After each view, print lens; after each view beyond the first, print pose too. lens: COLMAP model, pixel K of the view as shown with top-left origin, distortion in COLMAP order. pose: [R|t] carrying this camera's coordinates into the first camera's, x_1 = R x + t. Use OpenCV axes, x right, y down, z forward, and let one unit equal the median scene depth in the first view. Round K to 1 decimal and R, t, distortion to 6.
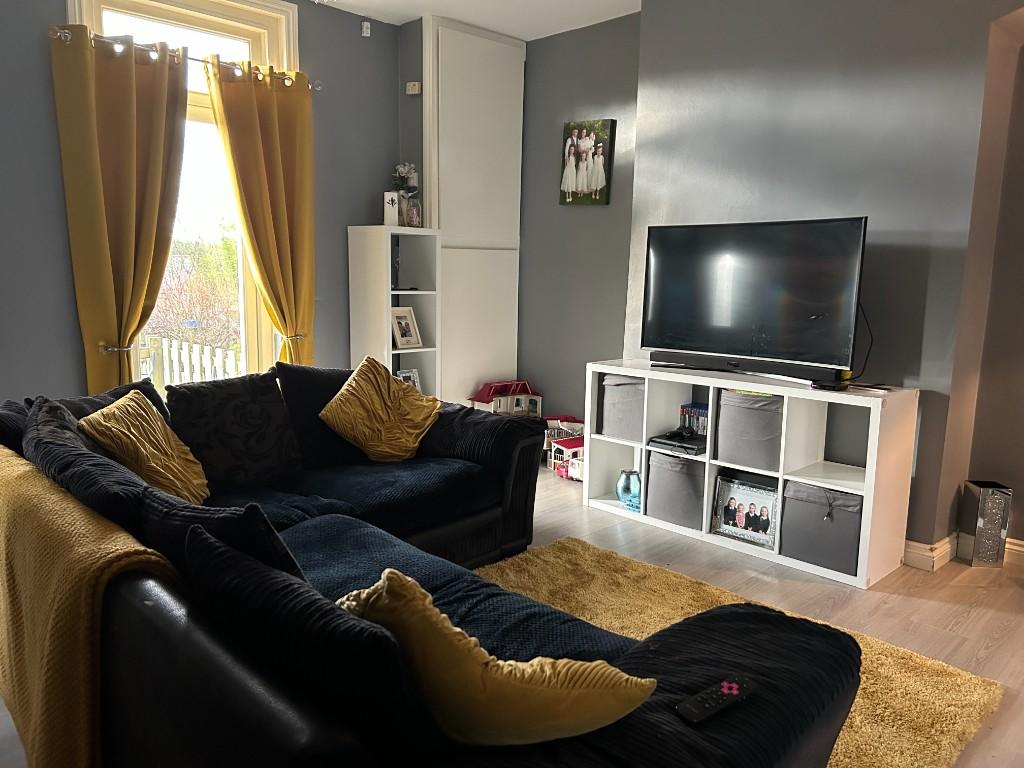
lens RADIAL K [[777.6, 0, 520.2], [0, 777.6, 388.8], [0, 0, 1]] dist [0.057163, -0.055492]
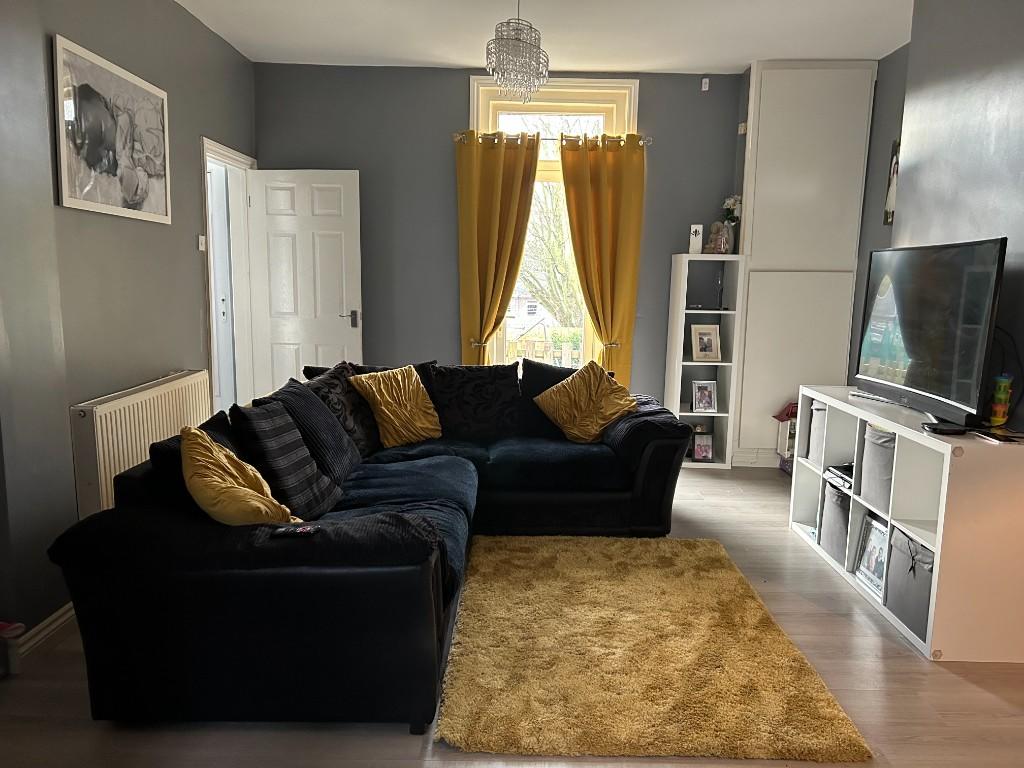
lens RADIAL K [[777.6, 0, 520.2], [0, 777.6, 388.8], [0, 0, 1]] dist [0.057163, -0.055492]
pose [[0.699748, 0.099723, -0.707395, 0.543044], [-0.116664, 0.992868, 0.024564, -0.011202], [0.704799, 0.065339, 0.706392, 0.024887]]
